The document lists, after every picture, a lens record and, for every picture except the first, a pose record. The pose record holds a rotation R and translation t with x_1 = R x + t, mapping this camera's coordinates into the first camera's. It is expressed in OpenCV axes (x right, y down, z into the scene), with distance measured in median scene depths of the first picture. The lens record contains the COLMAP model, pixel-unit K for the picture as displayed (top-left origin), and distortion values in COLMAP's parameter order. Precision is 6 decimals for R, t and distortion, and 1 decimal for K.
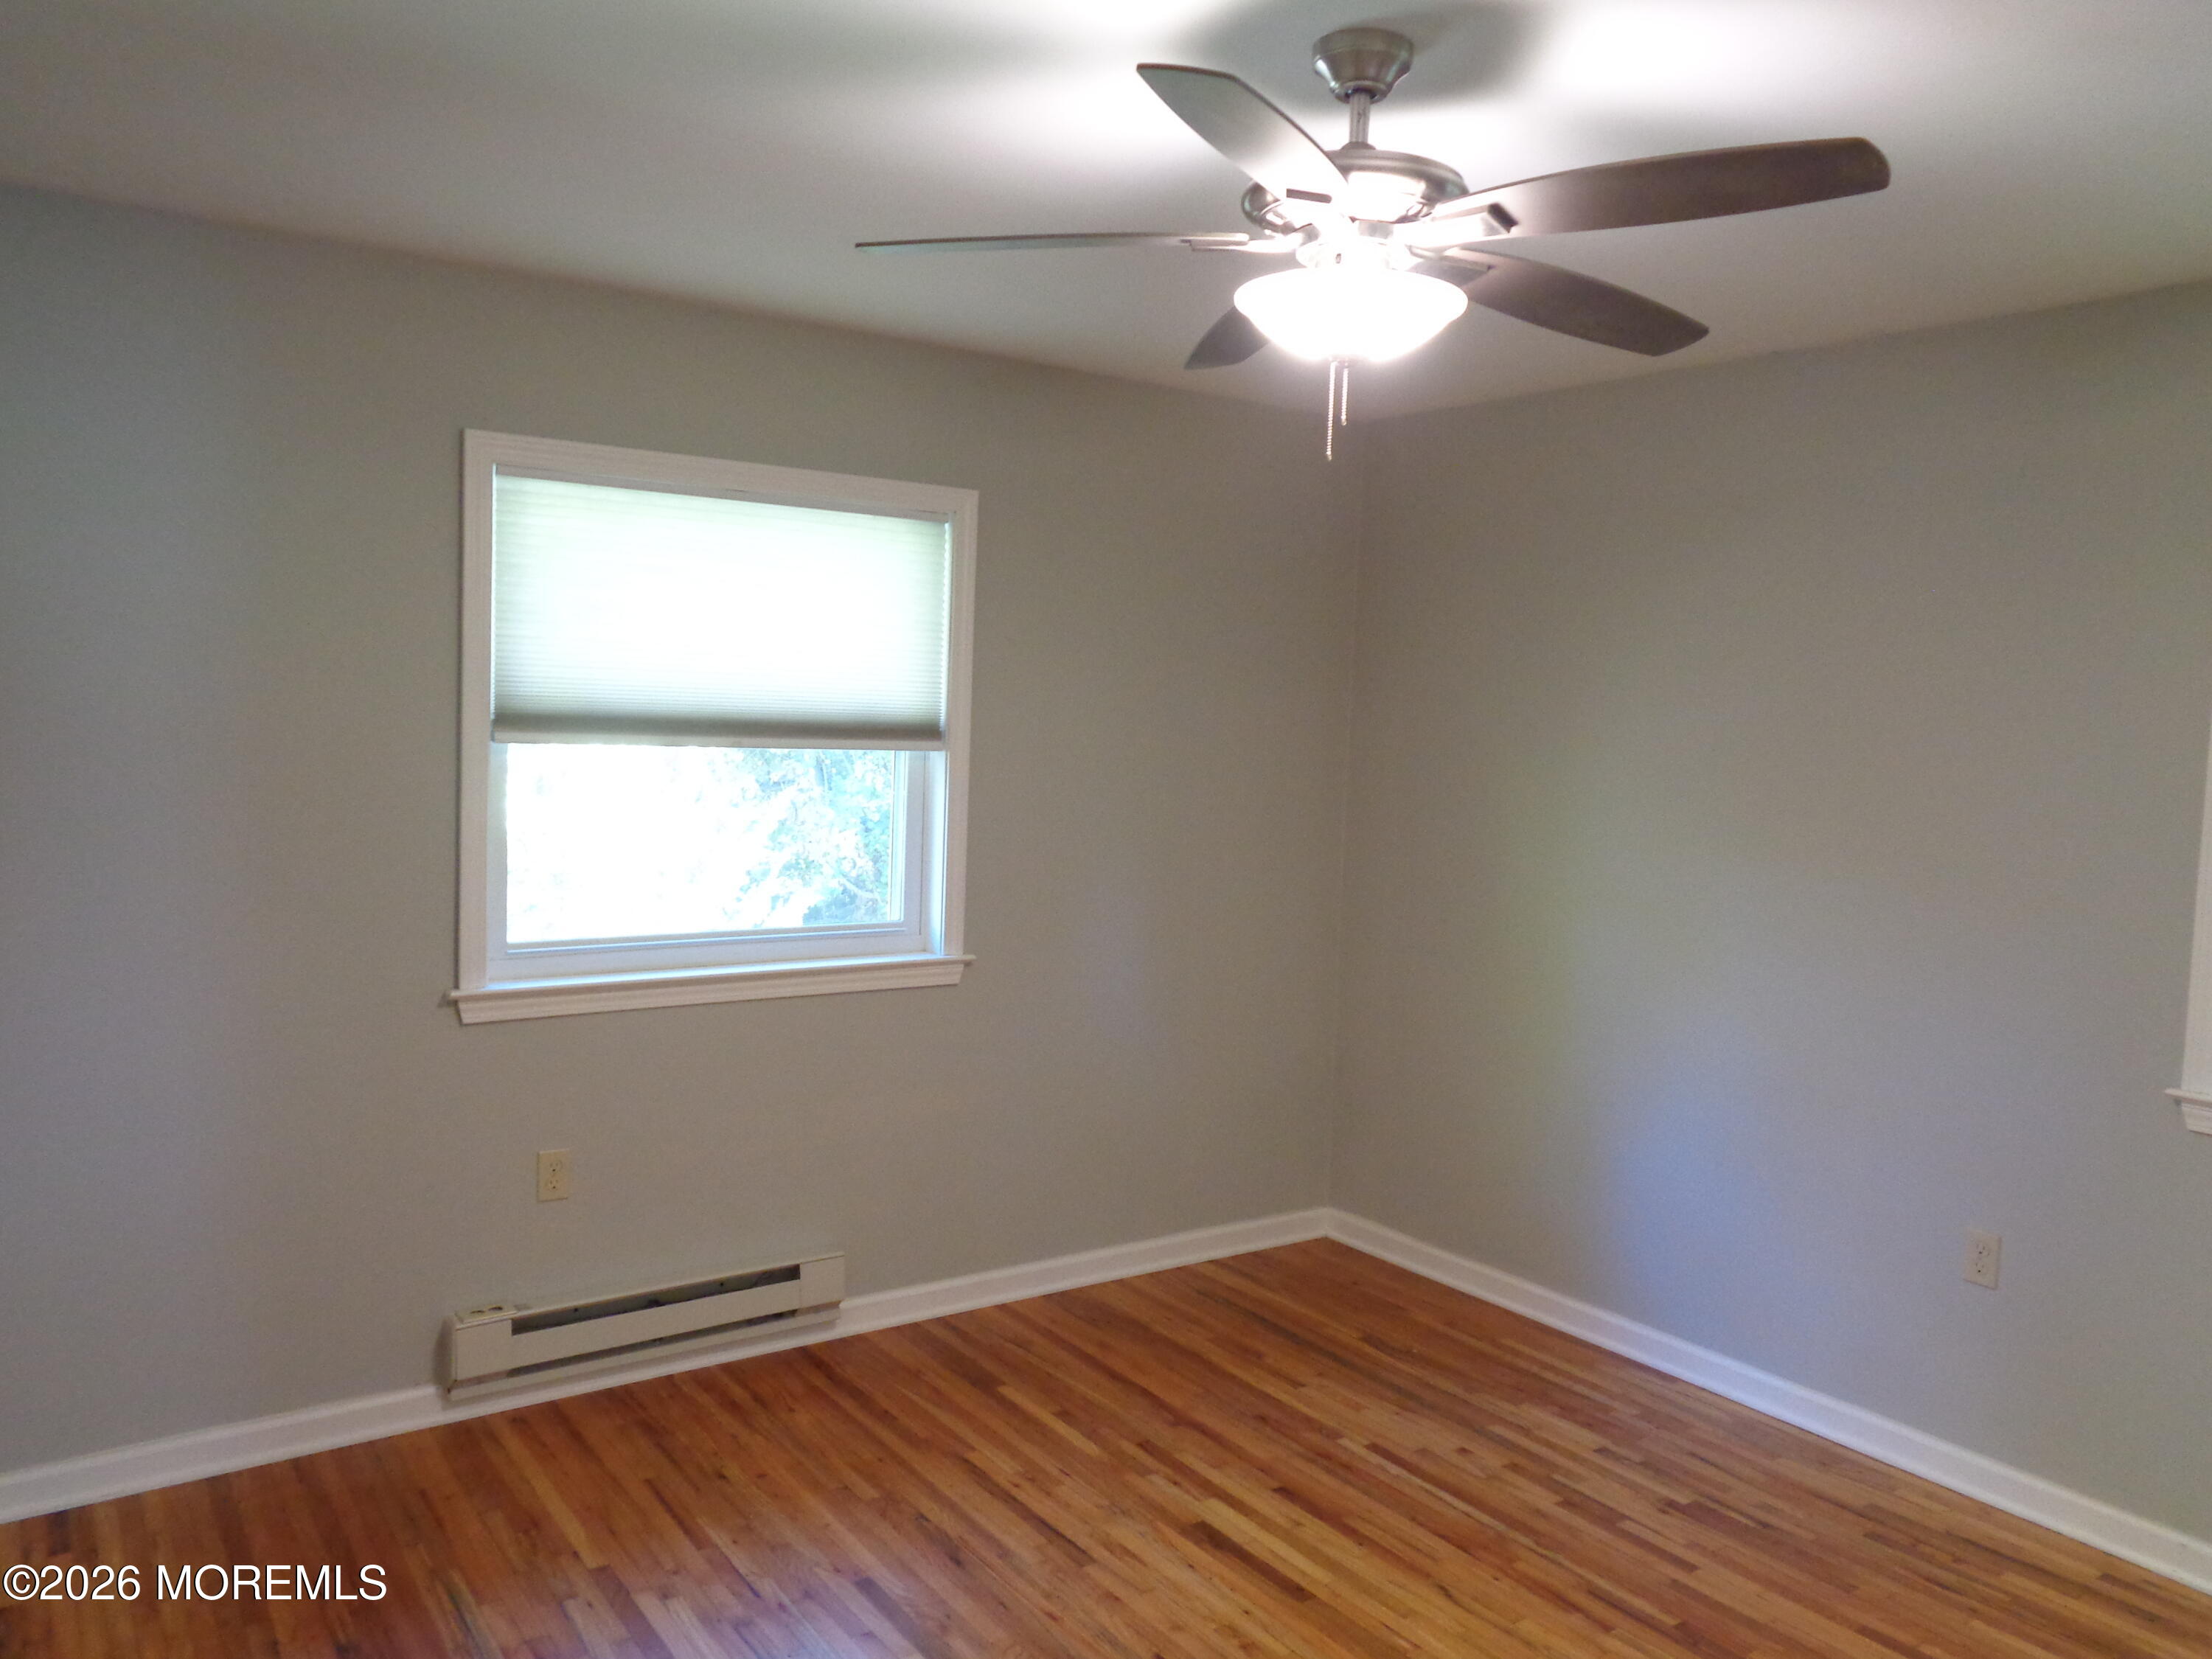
lens RADIAL K [[1675.4, 0, 1124.3], [0, 1675.4, 822.4], [0, 0, 1]] dist [0.002352, 0.020871]
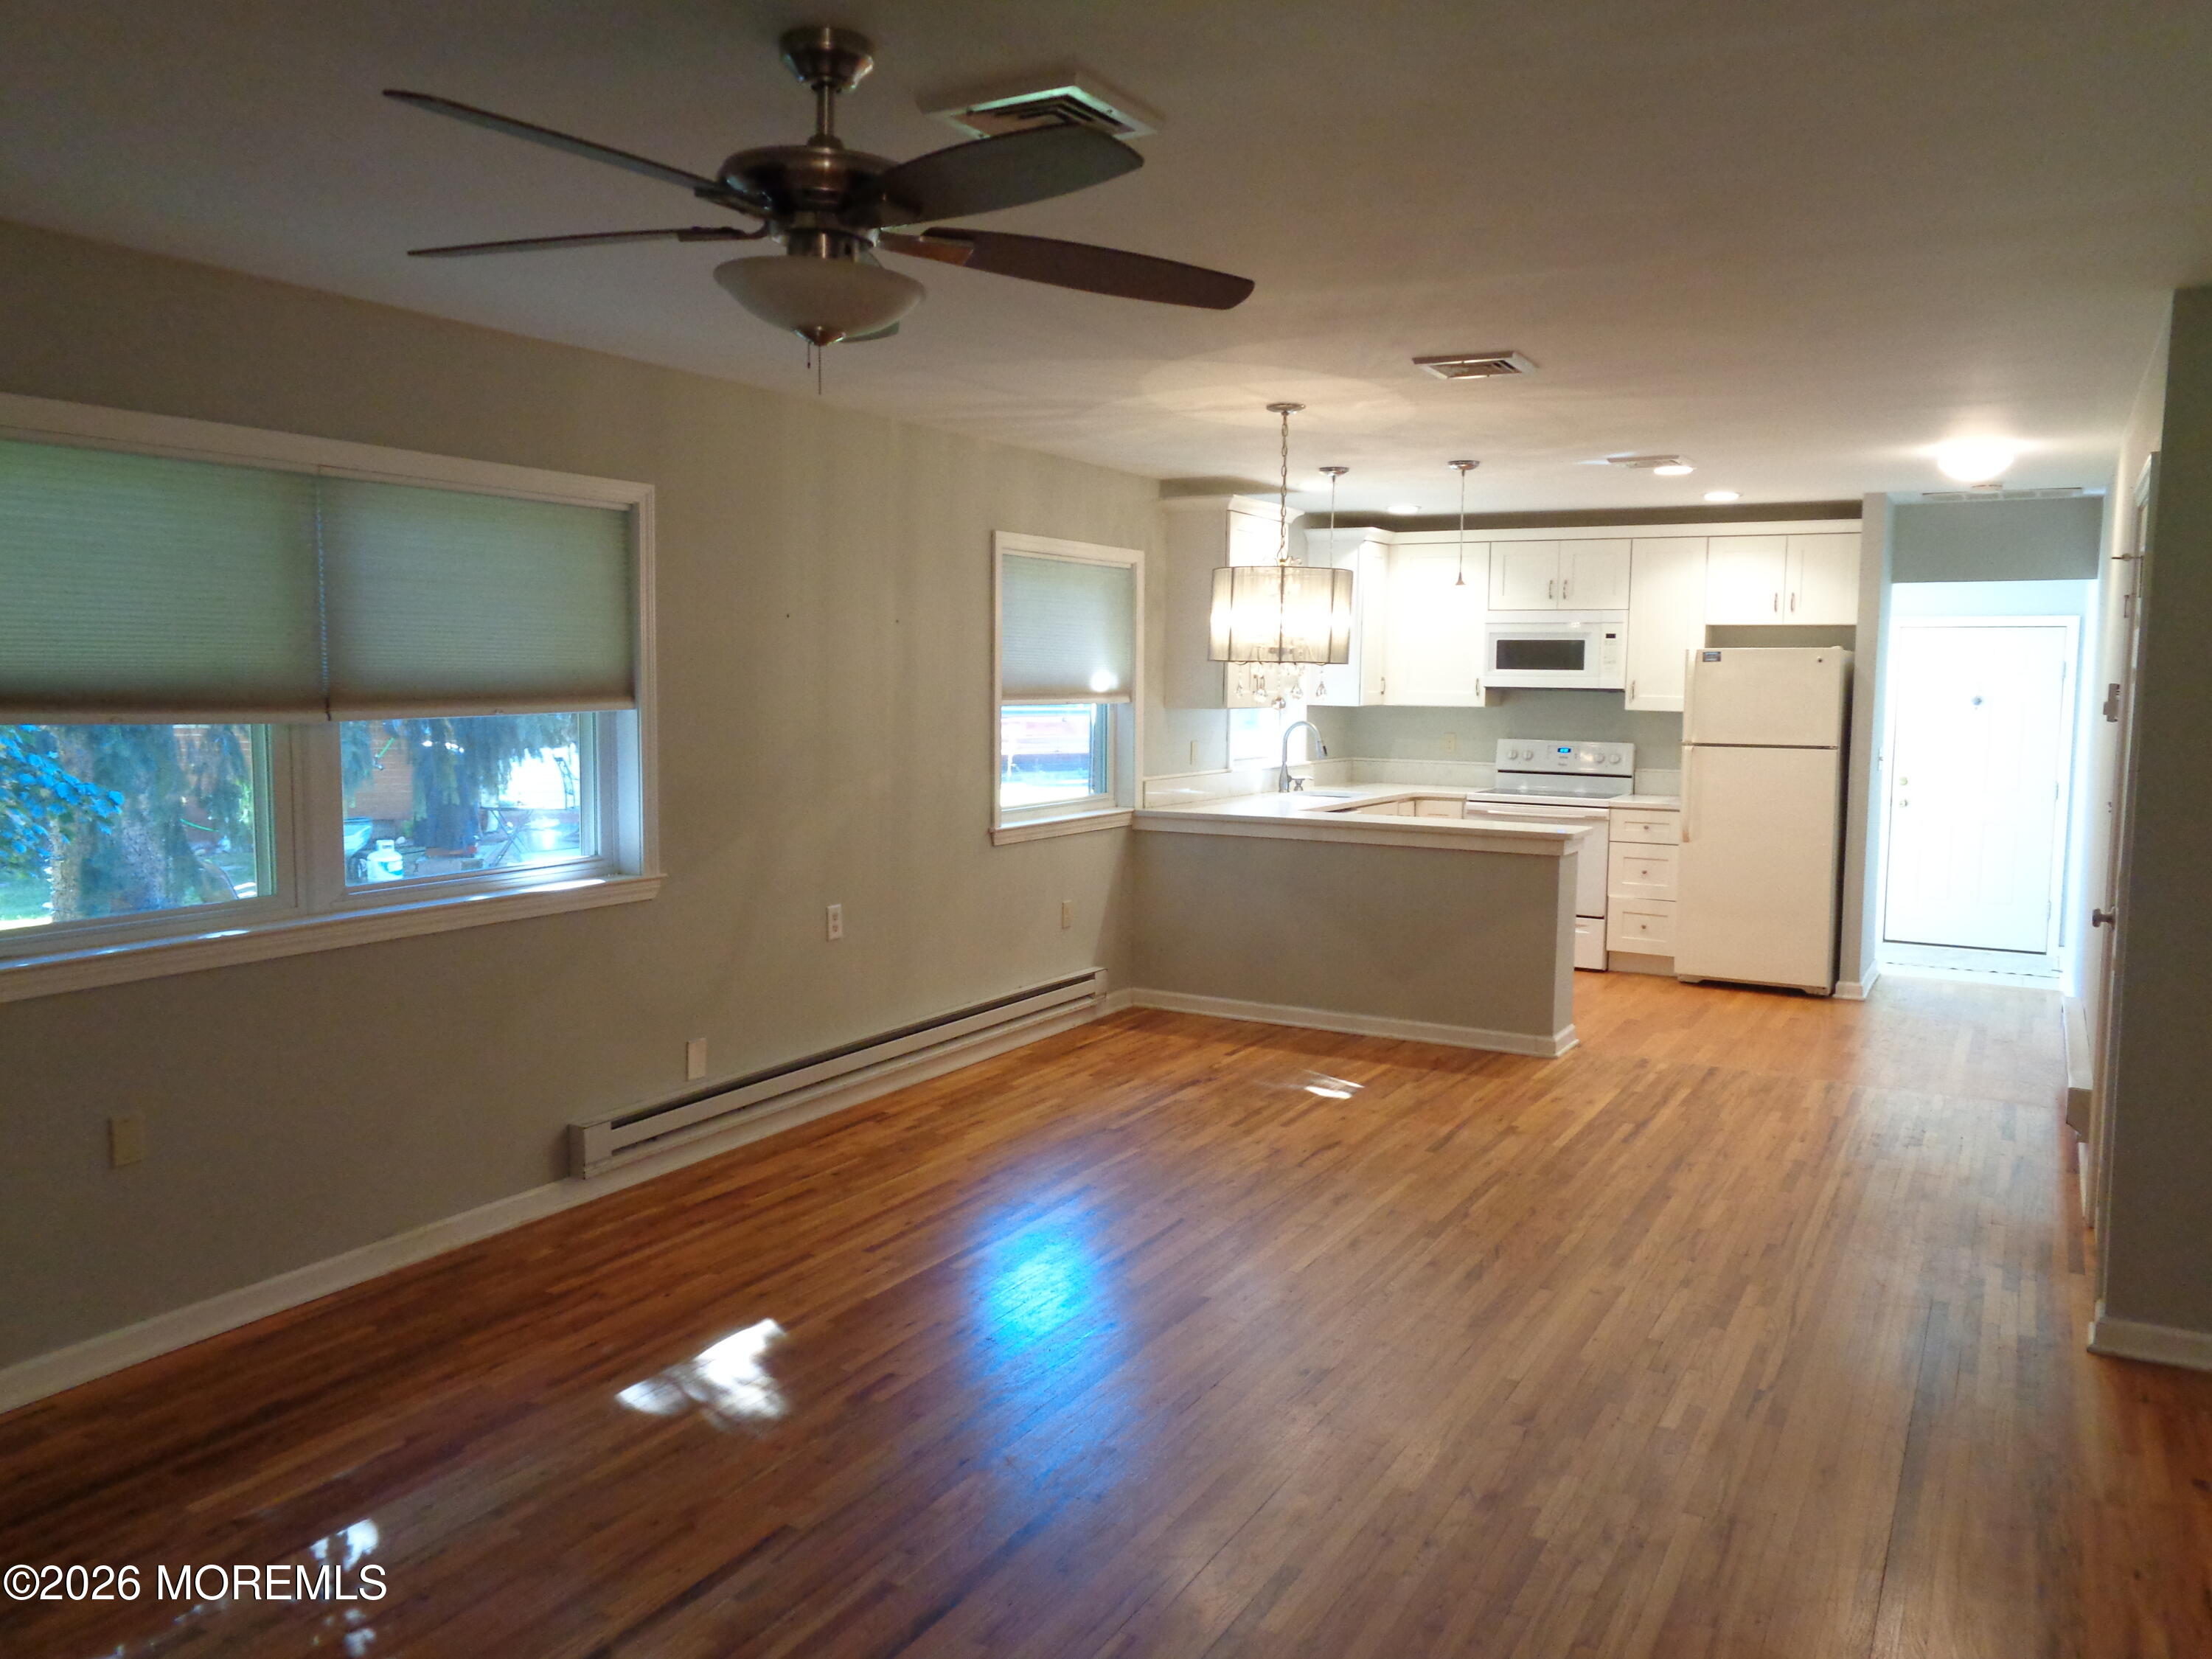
lens RADIAL K [[1675.4, 0, 1112.4], [0, 1675.4, 823.3], [0, 0, 1]] dist [0.002352, 0.020871]
pose [[0.885024, -0.066763, 0.460734, -0.391204], [0.051988, 0.997647, 0.044702, 0.003745], [-0.462634, -0.015609, 0.886412, -0.273439]]
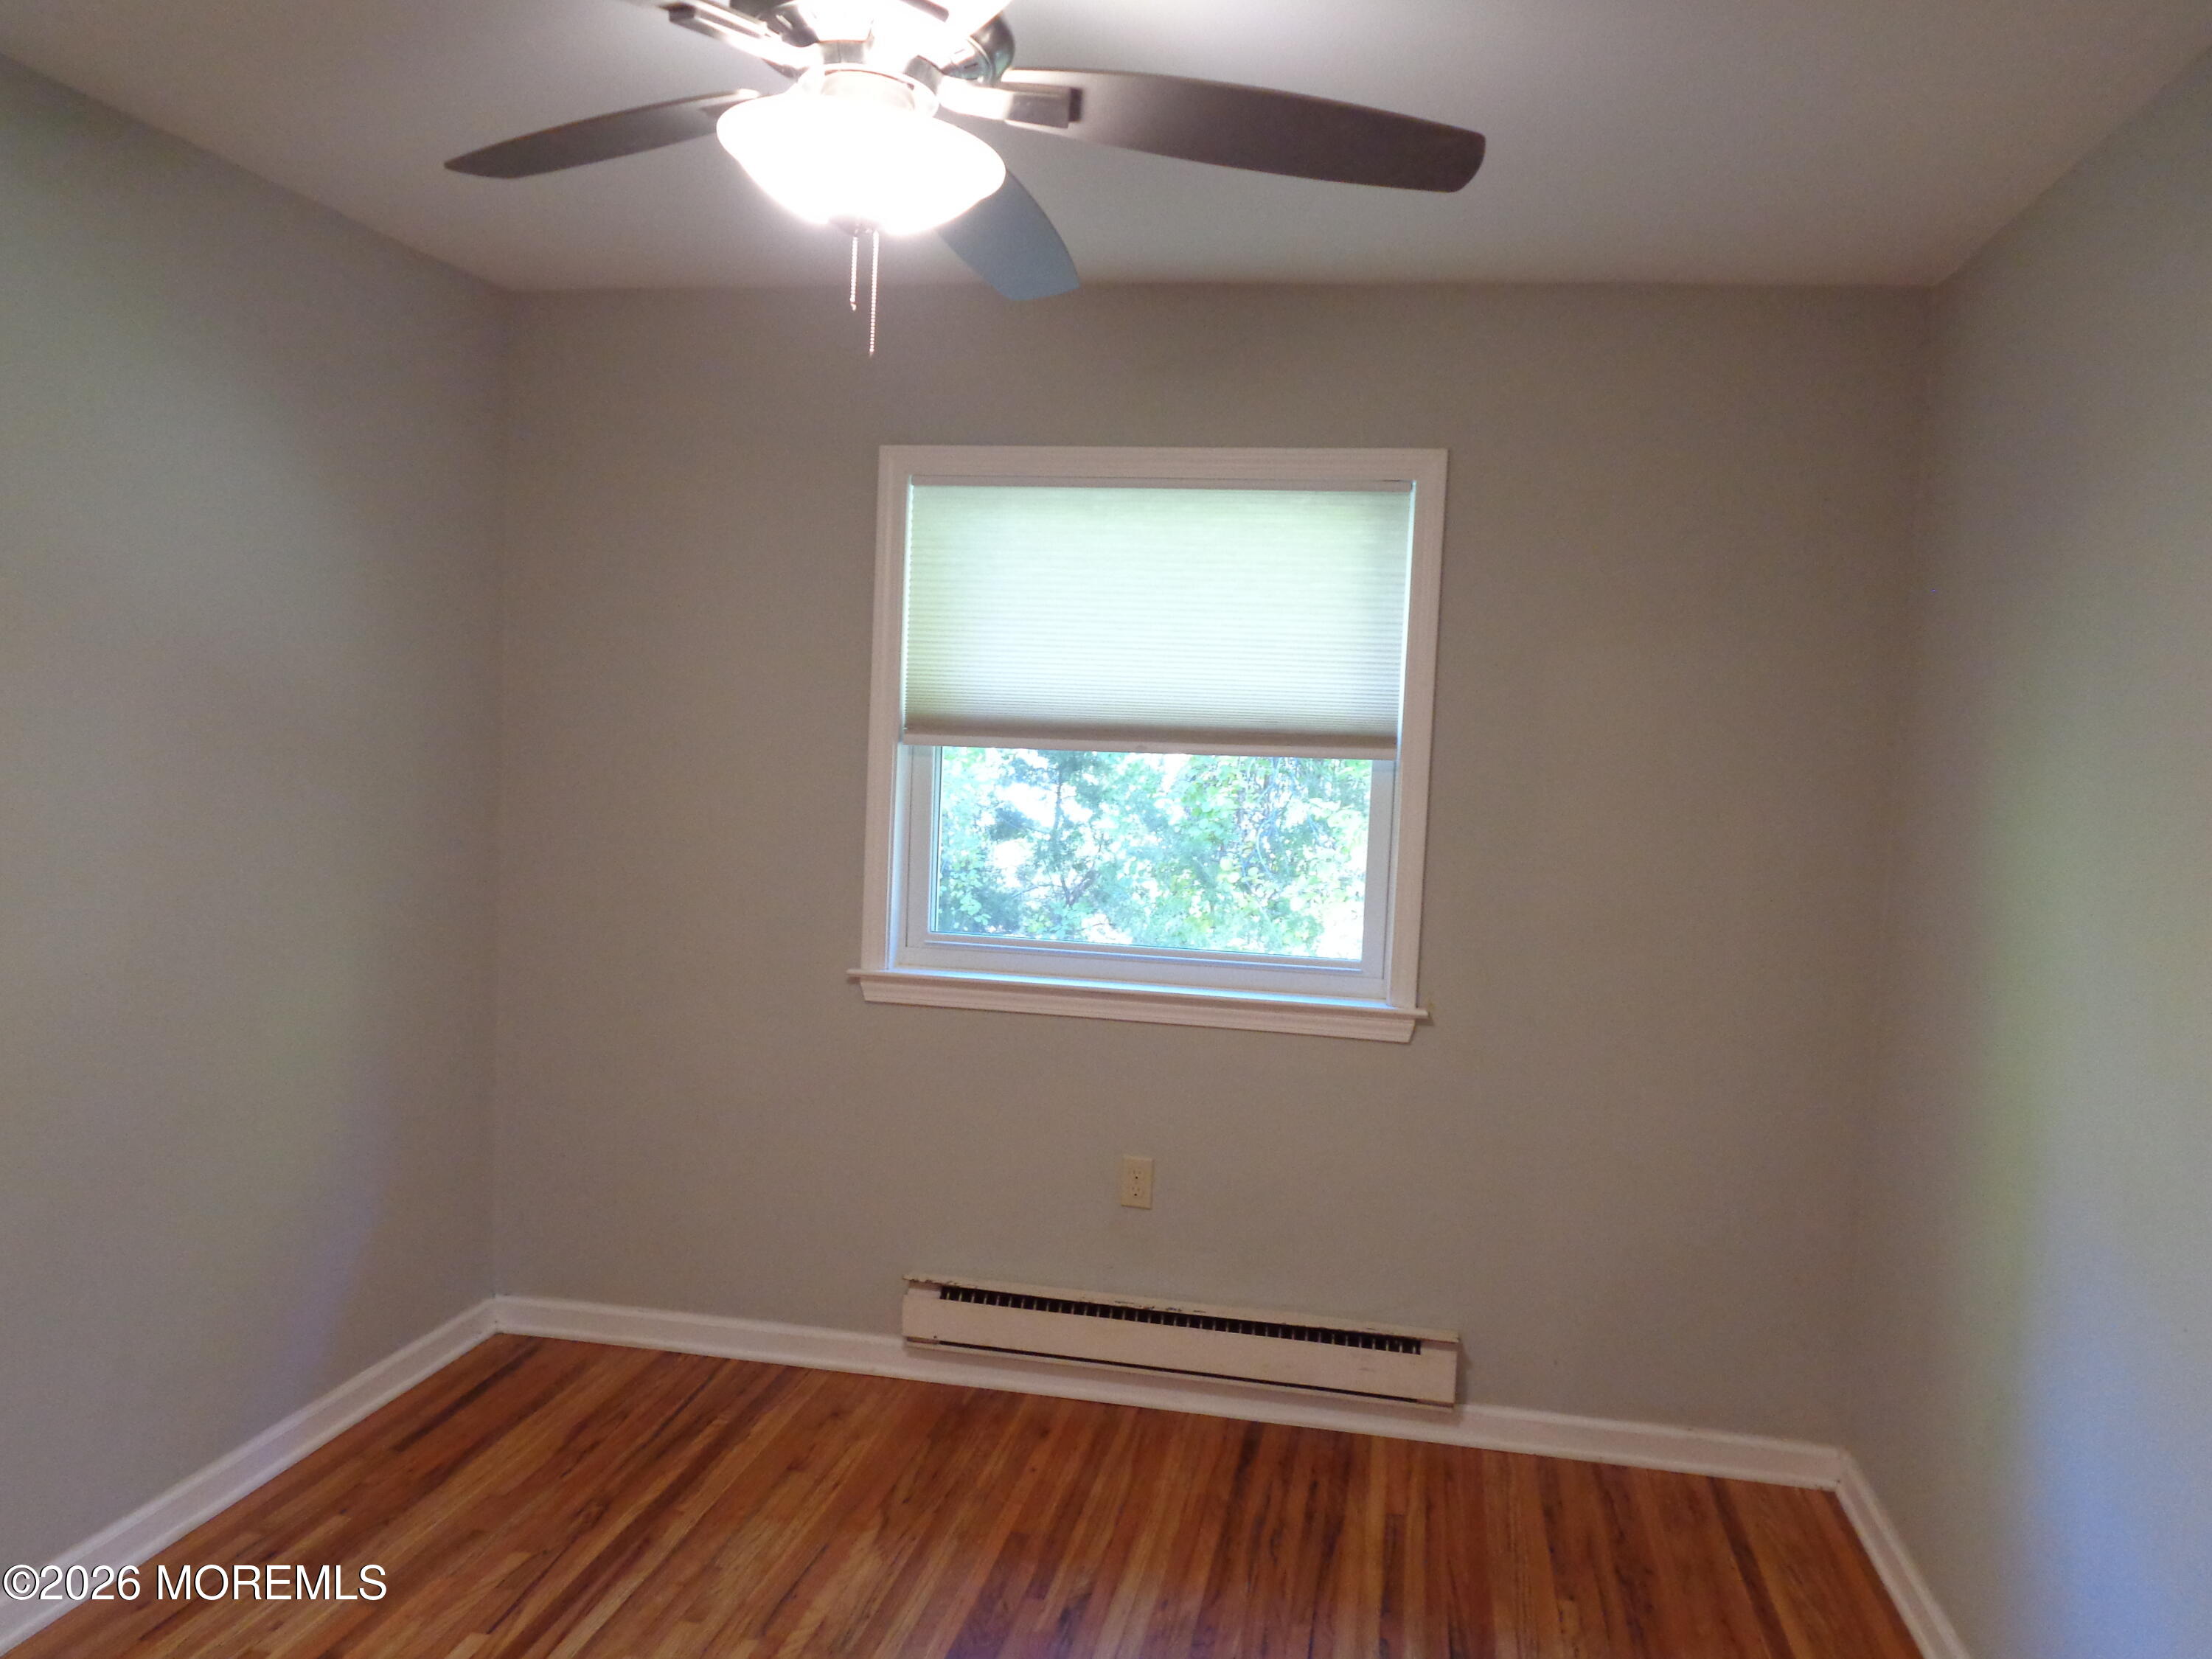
lens RADIAL K [[1675.4, 0, 1106.6], [0, 1675.4, 822.5], [0, 0, 1]] dist [0.002352, 0.020871]
pose [[0.672802, 0.043846, -0.738522, 0.435542], [-0.066222, 0.997804, -0.001090, -0.002344], [0.736852, 0.049640, 0.674229, 0.342188]]
